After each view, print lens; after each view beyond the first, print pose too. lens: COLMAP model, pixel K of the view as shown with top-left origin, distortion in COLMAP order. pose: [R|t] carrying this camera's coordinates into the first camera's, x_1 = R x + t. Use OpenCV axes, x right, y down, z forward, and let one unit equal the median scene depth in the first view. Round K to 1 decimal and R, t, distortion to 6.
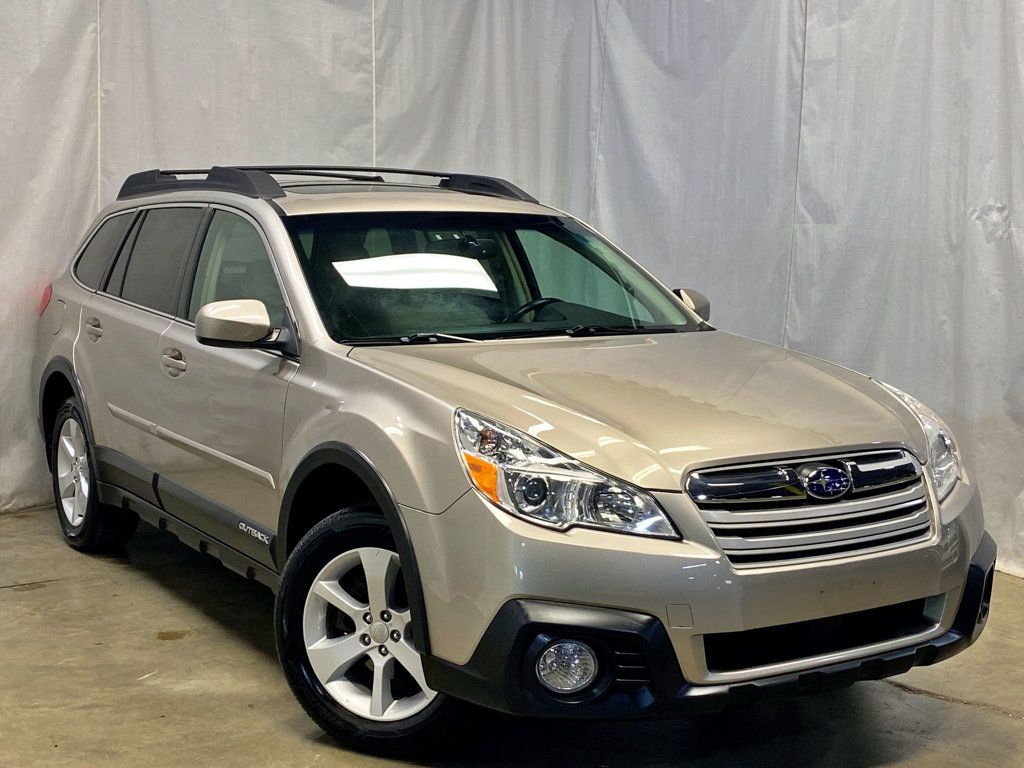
lens RADIAL K [[1378.2, 0, 512.0], [0, 1378.2, 384.0], [0, 0, 1]] dist [0.240600, -0.831866]
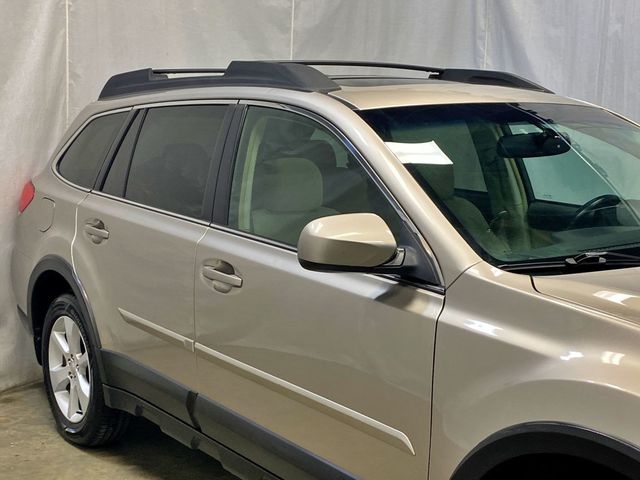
lens RADIAL K [[861.4, 0, 320.0], [0, 861.4, 240.0], [0, 0, 1]] dist [0.240600, -0.831866]
pose [[0.996346, -0.022776, 0.082319, -0.188576], [0.021068, 0.999546, 0.021549, -0.041588], [-0.082773, -0.019736, 0.996373, 0.367166]]
